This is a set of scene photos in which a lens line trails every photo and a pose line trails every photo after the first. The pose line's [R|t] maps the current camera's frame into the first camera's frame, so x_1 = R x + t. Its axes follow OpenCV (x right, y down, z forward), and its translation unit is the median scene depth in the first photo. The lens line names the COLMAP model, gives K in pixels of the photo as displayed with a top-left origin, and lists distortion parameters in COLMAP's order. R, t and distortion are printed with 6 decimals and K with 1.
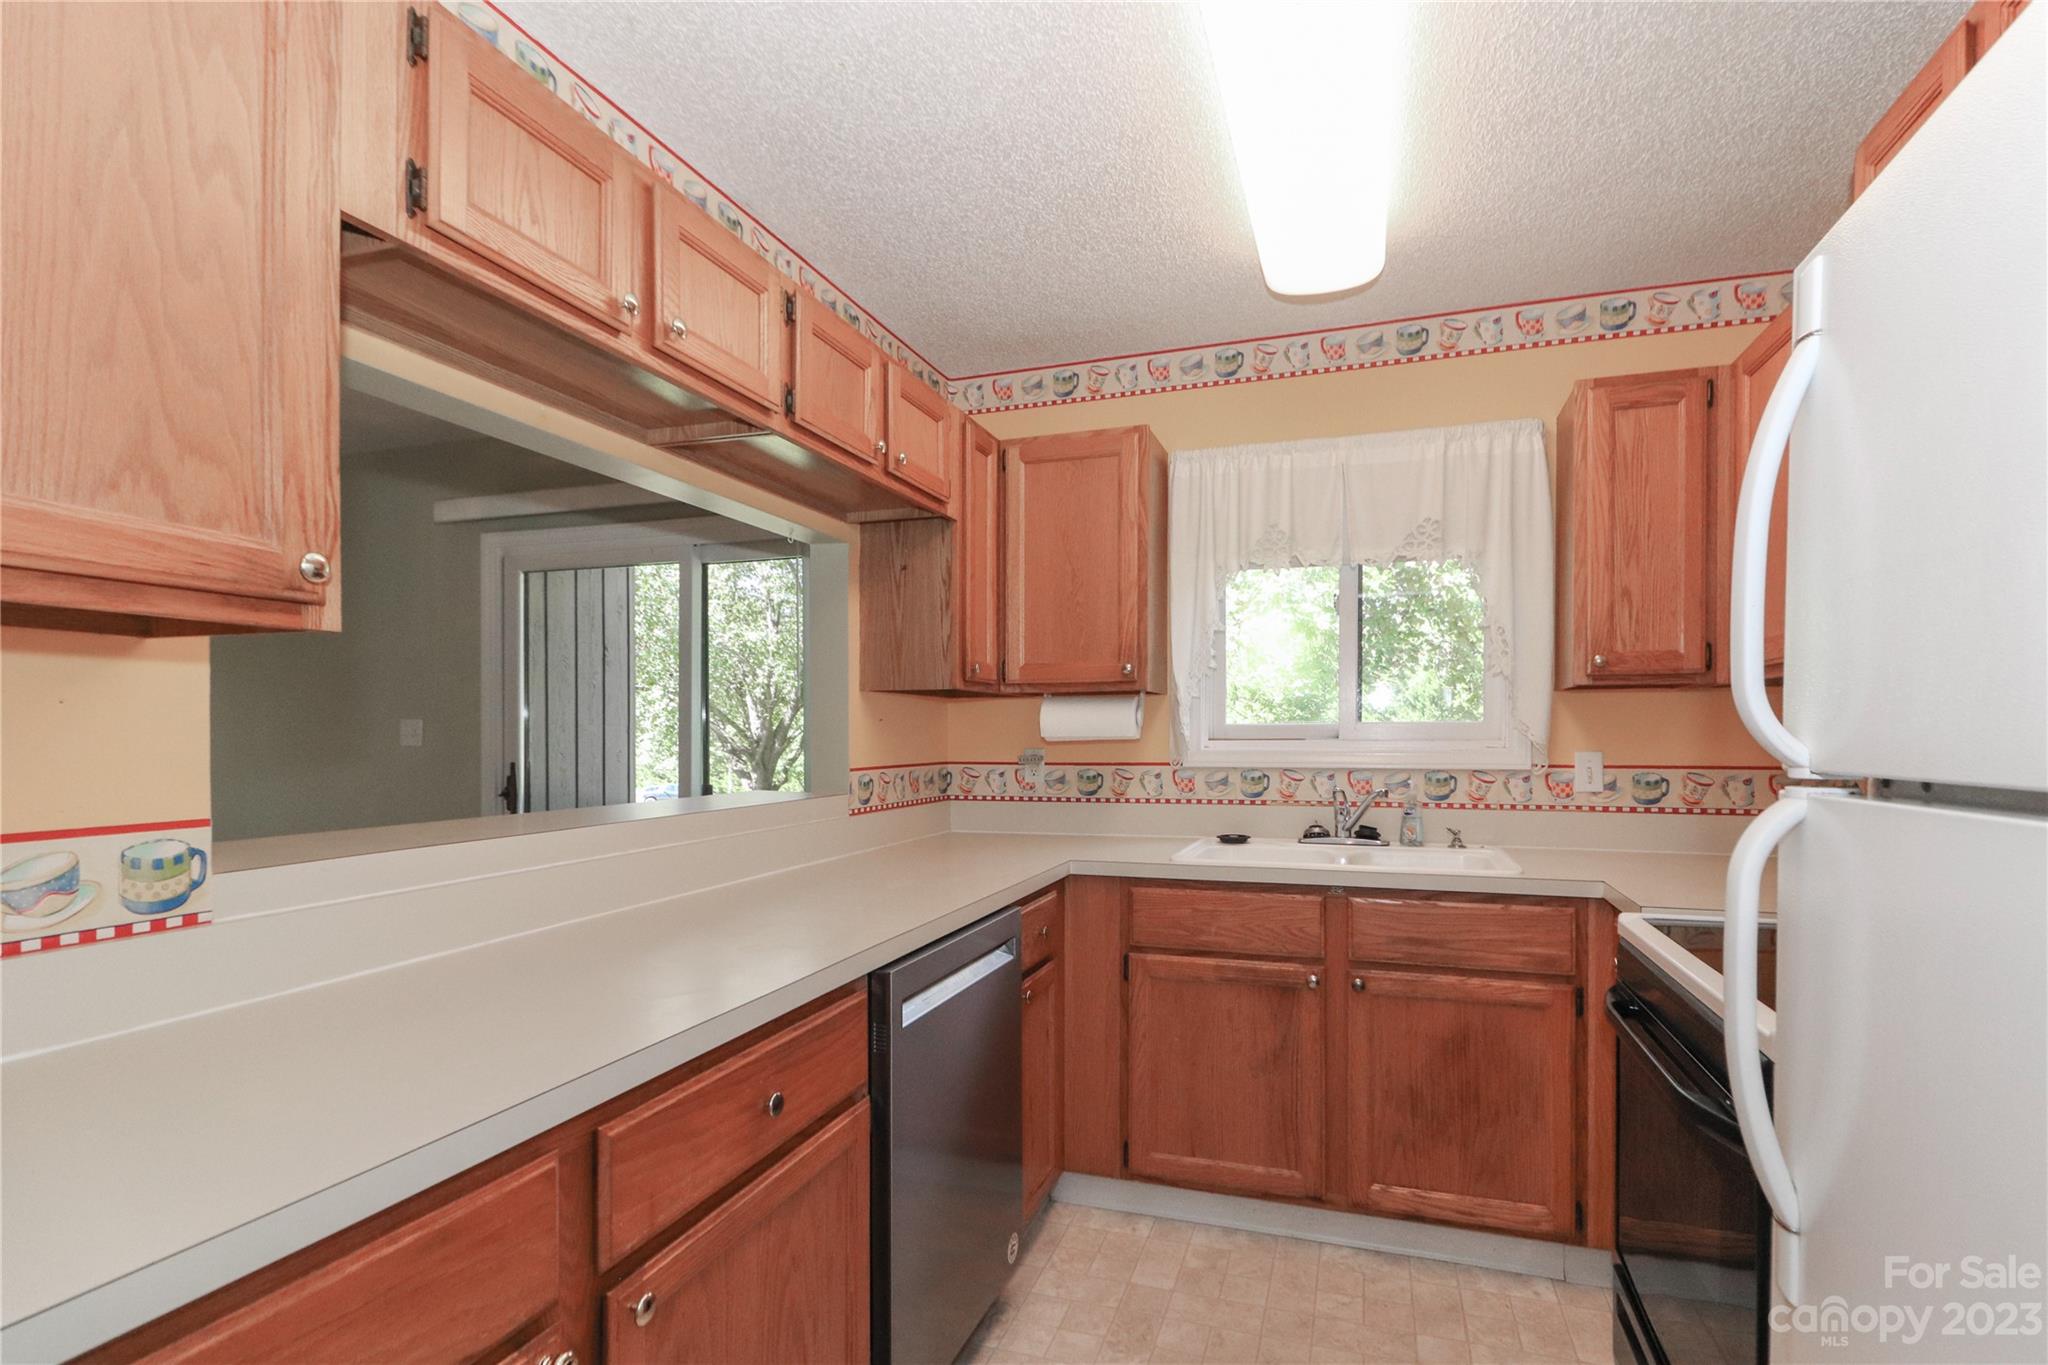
lens RADIAL K [[974.8, 0, 1036.2], [0, 974.8, 766.6], [0, 0, 1]] dist [0.000595, -0.009539]
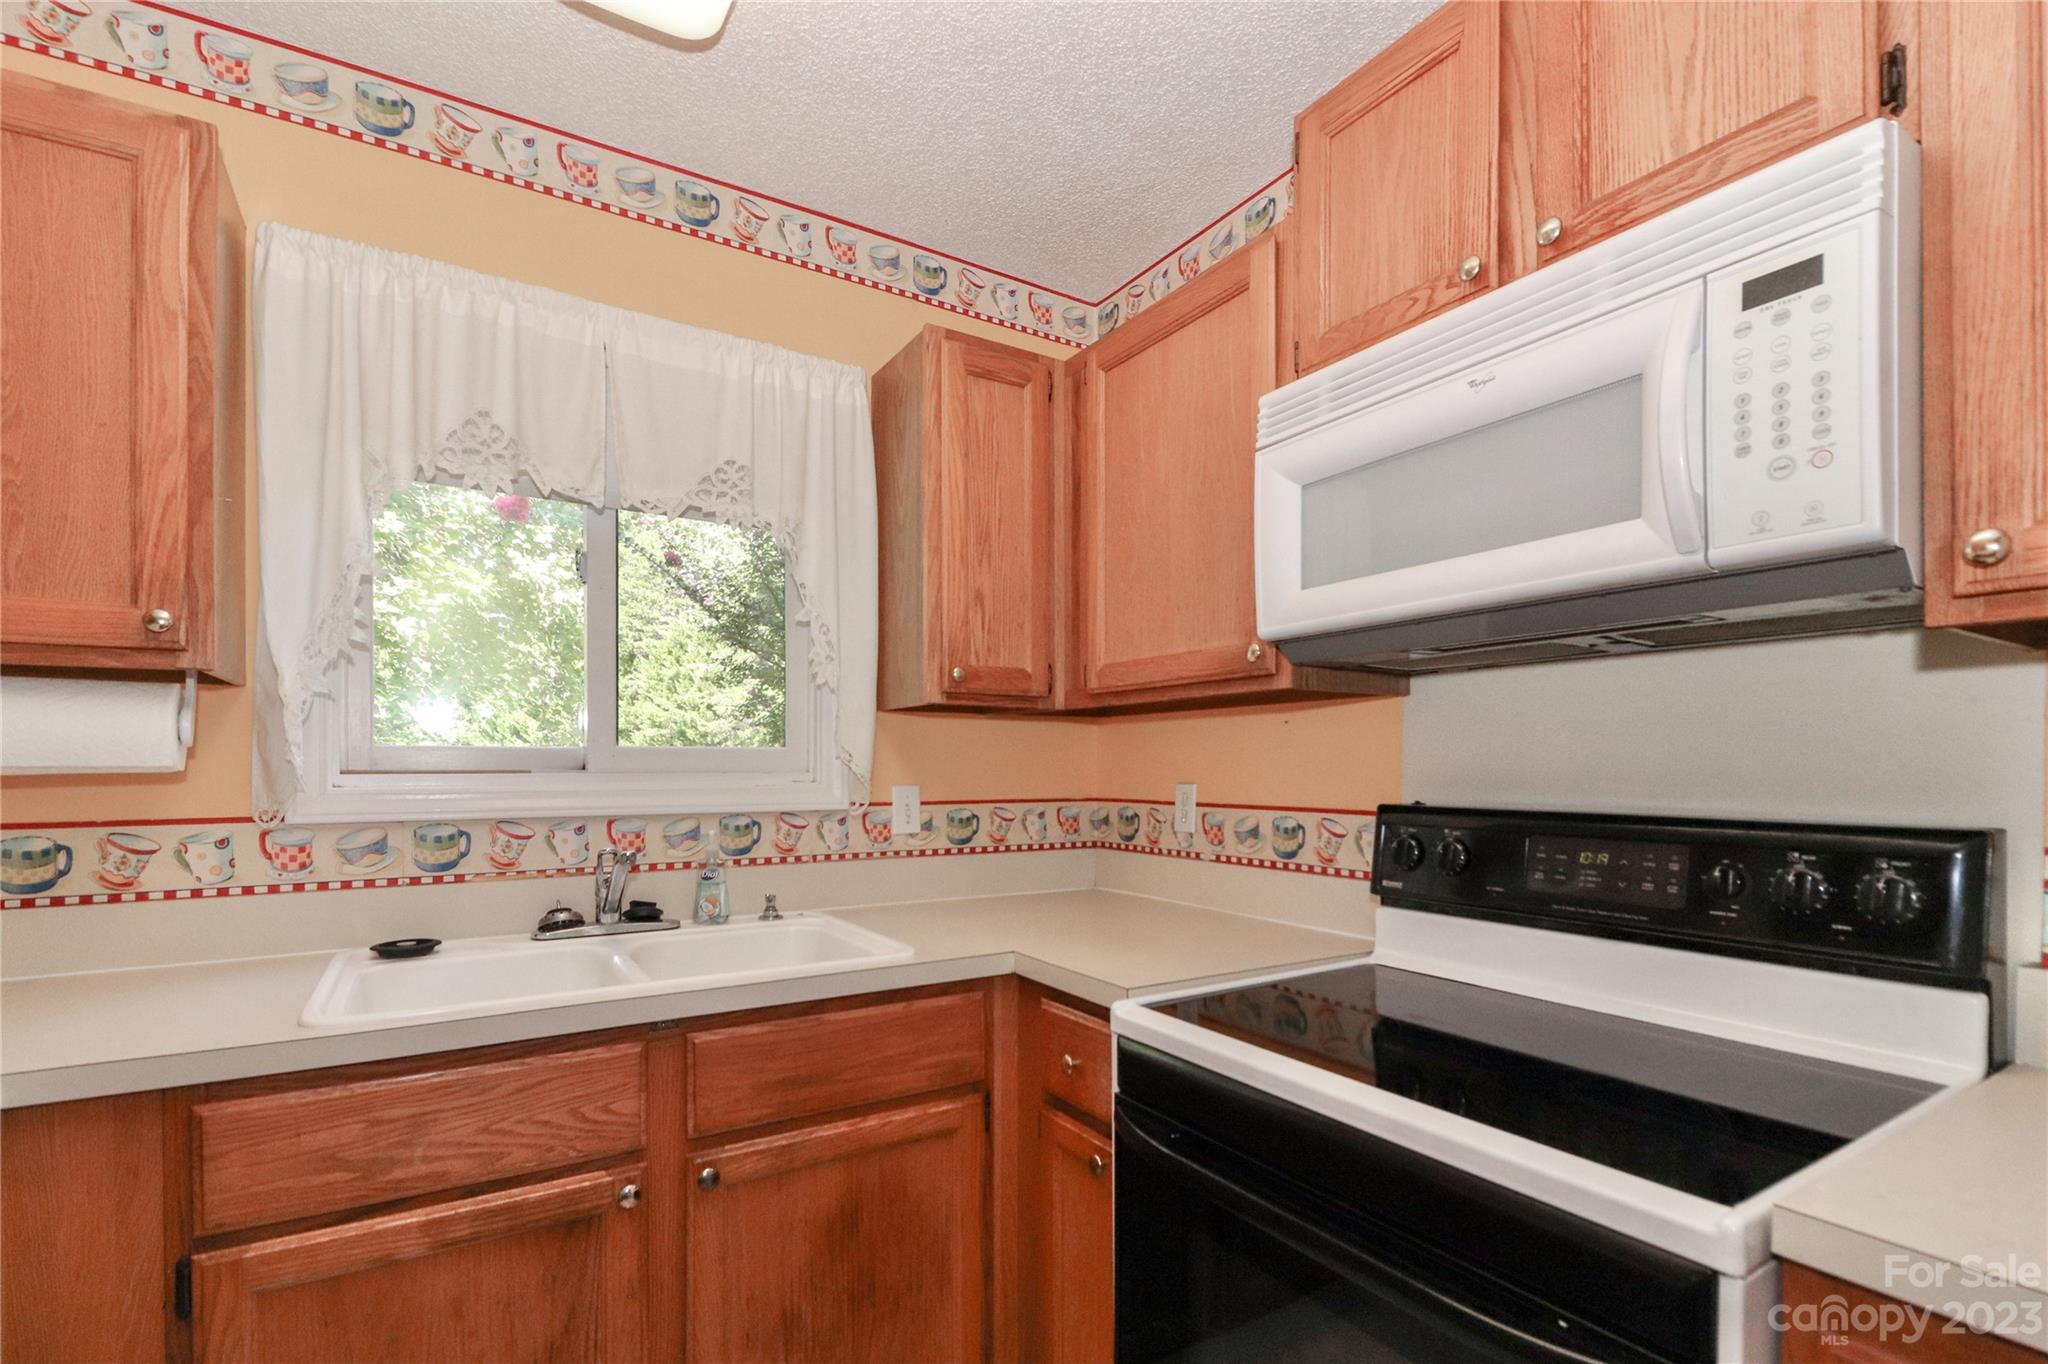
lens RADIAL K [[944.5, 0, 1036.8], [0, 944.5, 767.9], [0, 0, 1]] dist [0.009792, -0.011793]
pose [[0.613992, 0.001883, 0.789310, -0.005986], [0.023971, 0.999491, -0.021031, -0.010751], [-0.788948, 0.031833, 0.613635, 0.408275]]
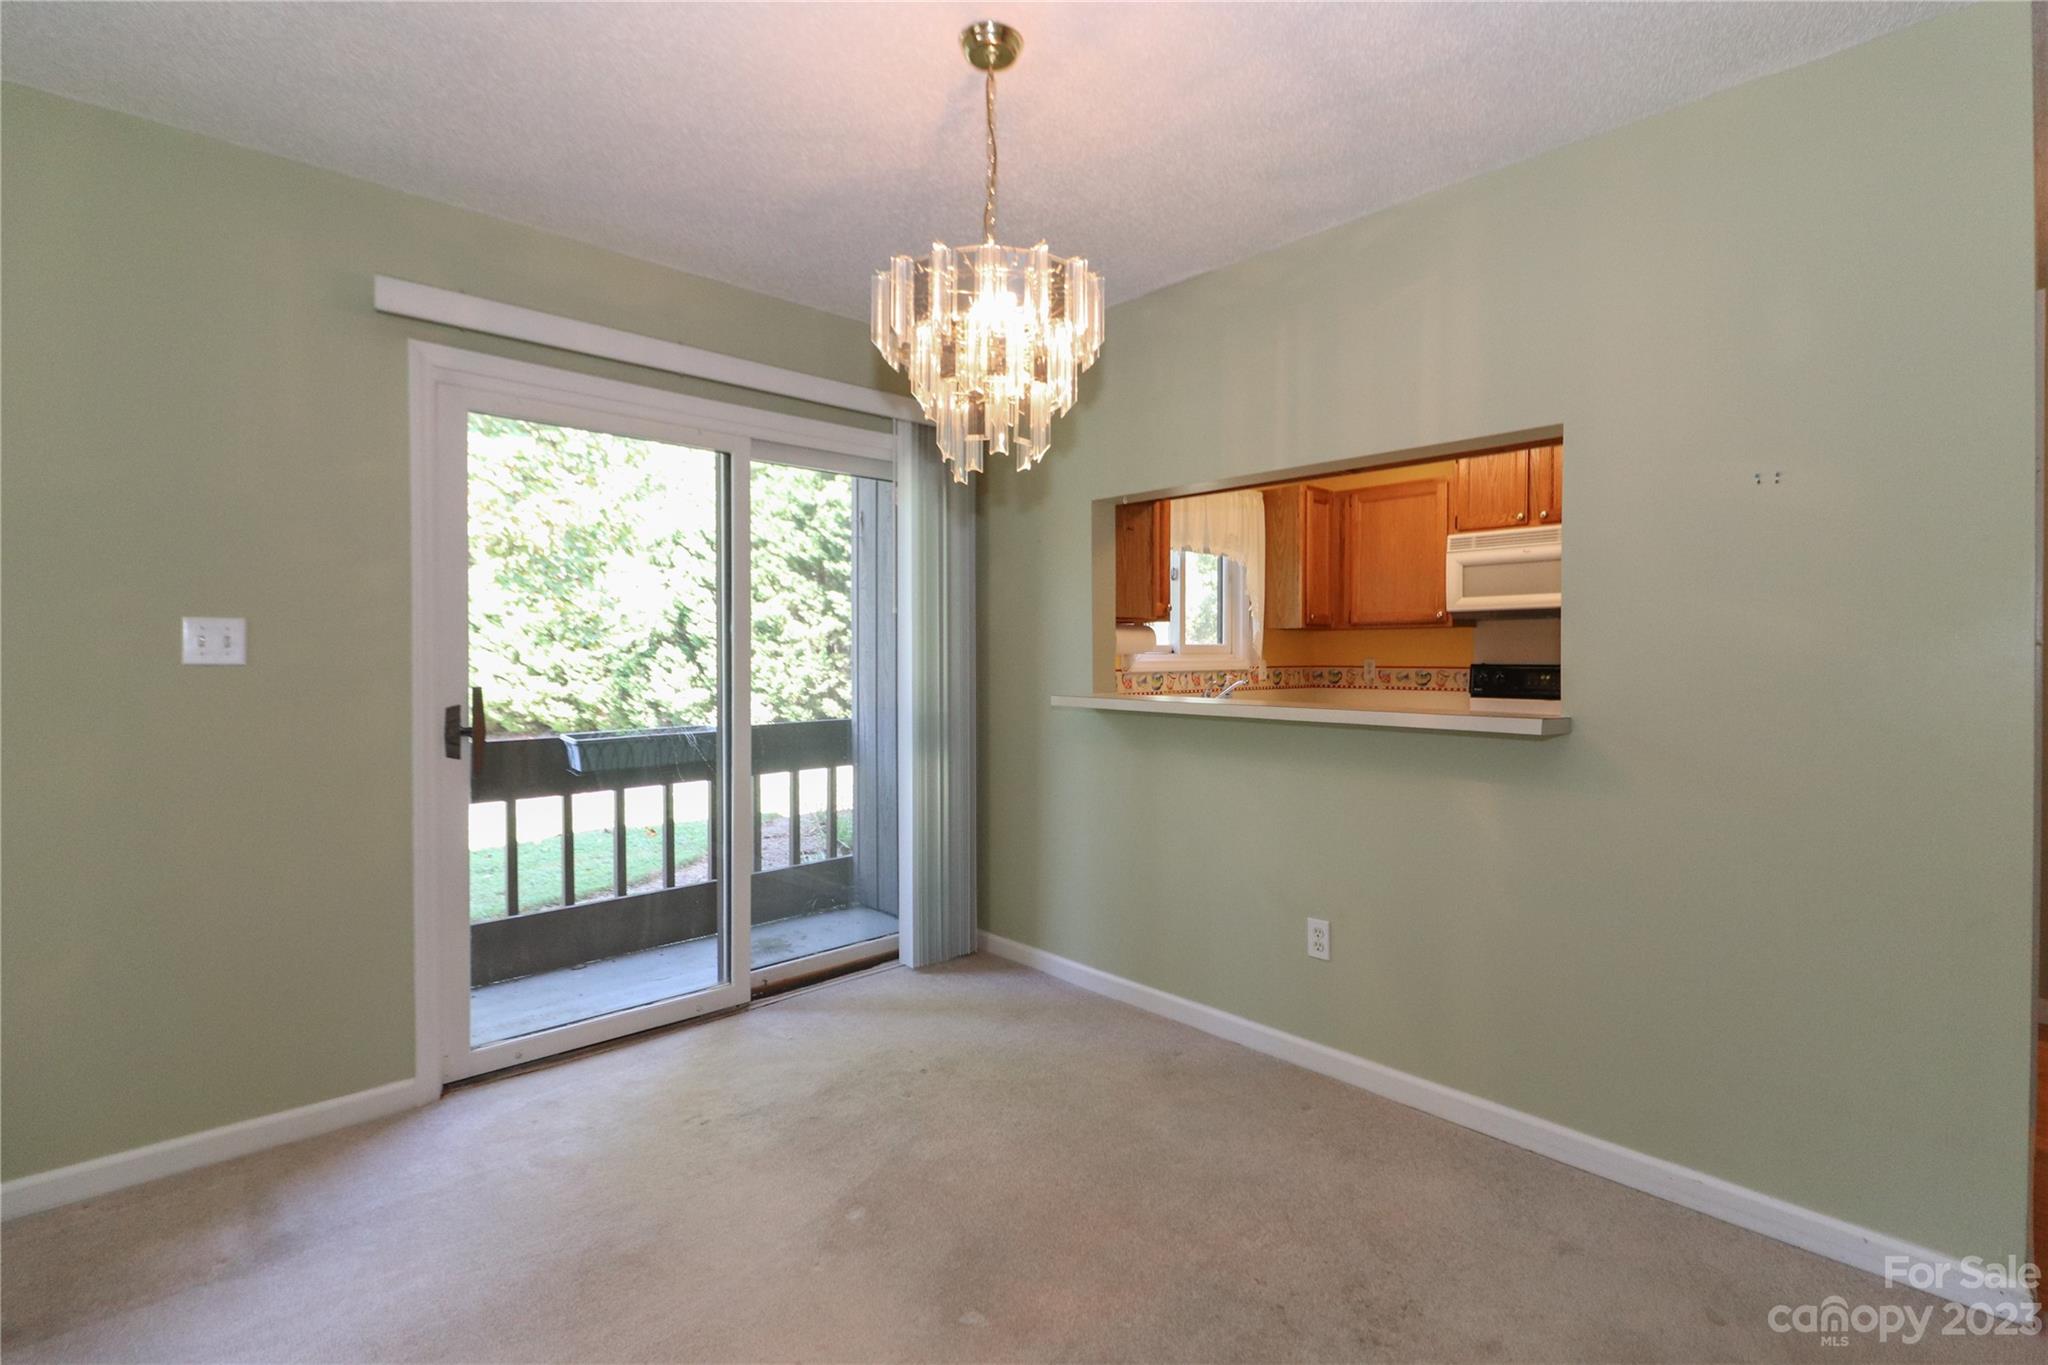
lens RADIAL K [[946.8, 0, 1037.5], [0, 946.8, 671.2], [0, 0, 1]] dist [0.020690, -0.016349]
pose [[0.455447, -0.014106, 0.890151, -1.402134], [0.028840, 0.999583, 0.001084, -0.007300], [-0.889795, 0.025178, 0.455665, 0.513770]]
